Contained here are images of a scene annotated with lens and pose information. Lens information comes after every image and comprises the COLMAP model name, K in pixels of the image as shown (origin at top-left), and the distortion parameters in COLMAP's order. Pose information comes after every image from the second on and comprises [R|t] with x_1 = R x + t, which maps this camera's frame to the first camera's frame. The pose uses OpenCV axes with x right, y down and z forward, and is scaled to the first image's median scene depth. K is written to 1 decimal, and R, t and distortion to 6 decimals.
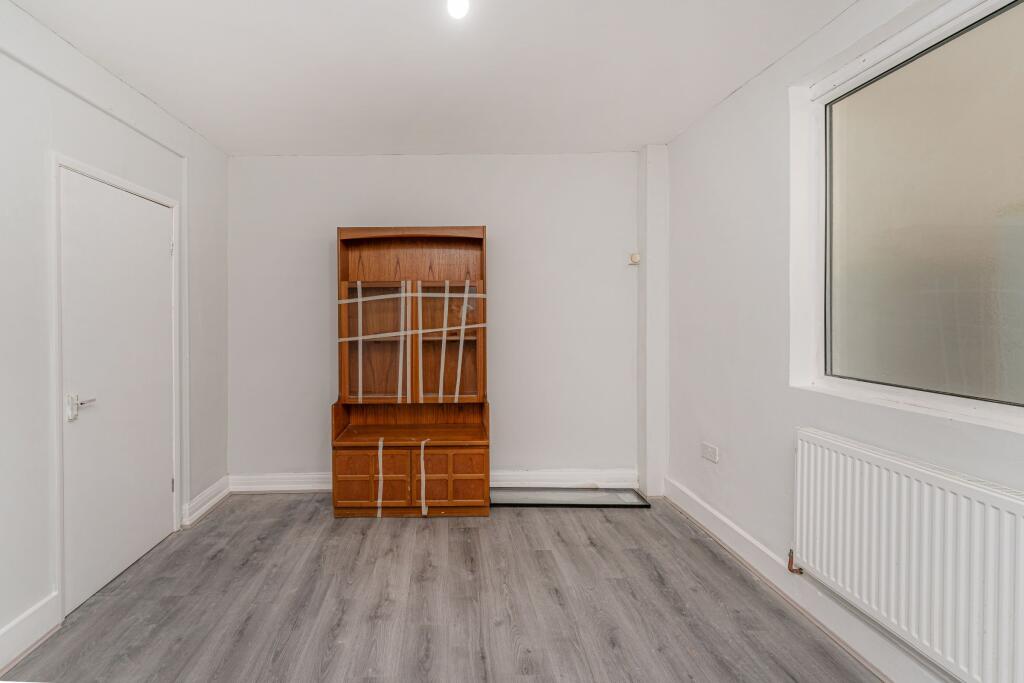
lens RADIAL K [[414.4, 0, 500.6], [0, 414.4, 323.9], [0, 0, 1]] dist [-0.002653, -0.000450]
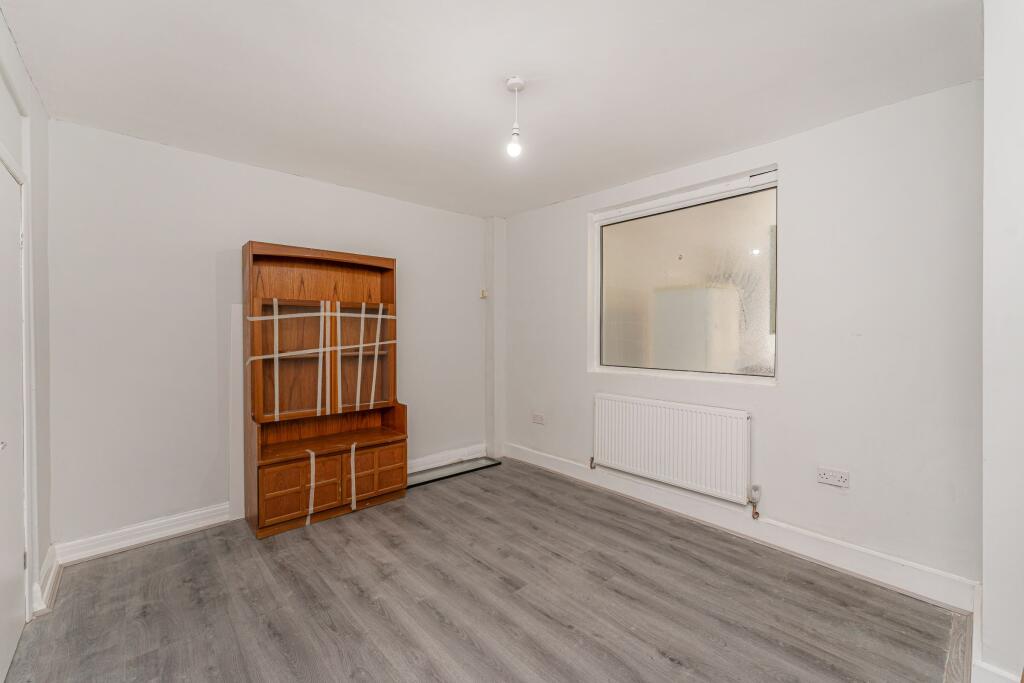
lens RADIAL K [[418.4, 0, 512.0], [0, 418.4, 341.5], [0, 0, 1]] dist [-0.001434, -0.000465]
pose [[0.741553, -0.008353, 0.670842, -0.600002], [0.005551, 0.999965, 0.006315, -0.002928], [-0.670871, -0.000959, 0.741573, -0.131770]]
